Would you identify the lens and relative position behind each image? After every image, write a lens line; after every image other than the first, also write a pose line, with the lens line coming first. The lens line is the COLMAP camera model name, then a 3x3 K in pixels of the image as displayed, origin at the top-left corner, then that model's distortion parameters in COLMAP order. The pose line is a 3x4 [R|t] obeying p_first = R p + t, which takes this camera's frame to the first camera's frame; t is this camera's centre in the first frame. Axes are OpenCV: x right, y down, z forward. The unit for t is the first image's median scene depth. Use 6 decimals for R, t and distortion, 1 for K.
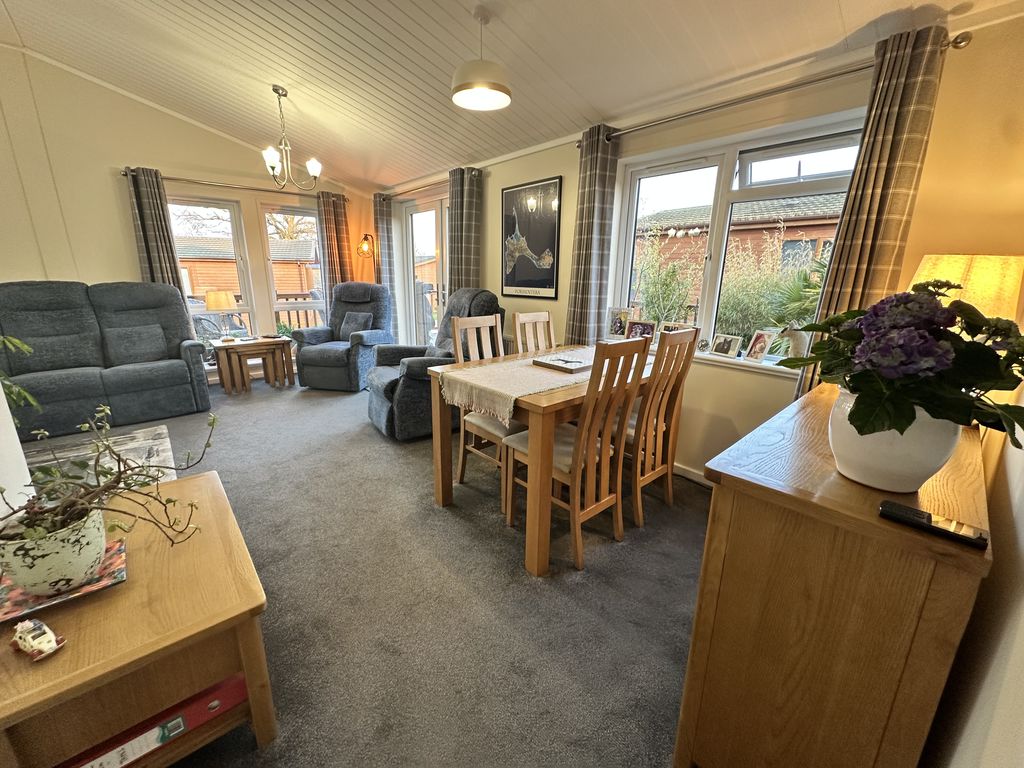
lens RADIAL K [[411.2, 0, 512.0], [0, 411.2, 384.0], [0, 0, 1]] dist [-0.000427, -0.000154]
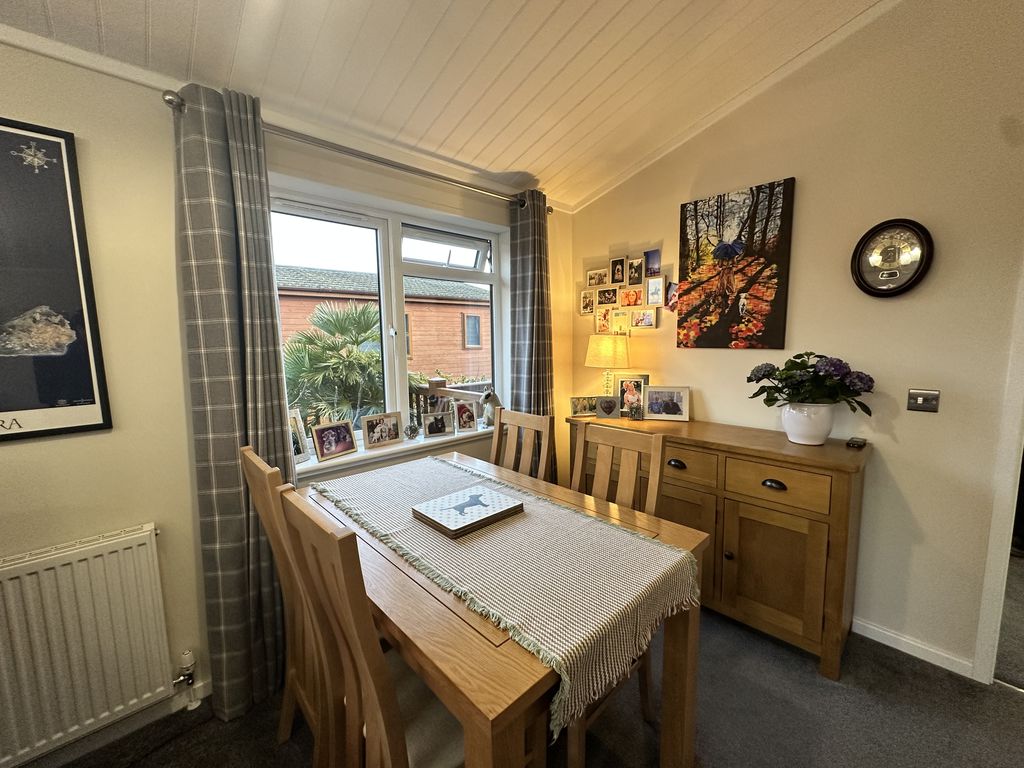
lens RADIAL K [[411.2, 0, 512.0], [0, 411.2, 384.0], [0, 0, 1]] dist [-0.000427, -0.000154]
pose [[-0.014345, -0.129112, 0.991526, -0.391934], [0.272078, 0.953707, 0.128123, -0.250363], [-0.962168, 0.271611, 0.021447, 0.780926]]
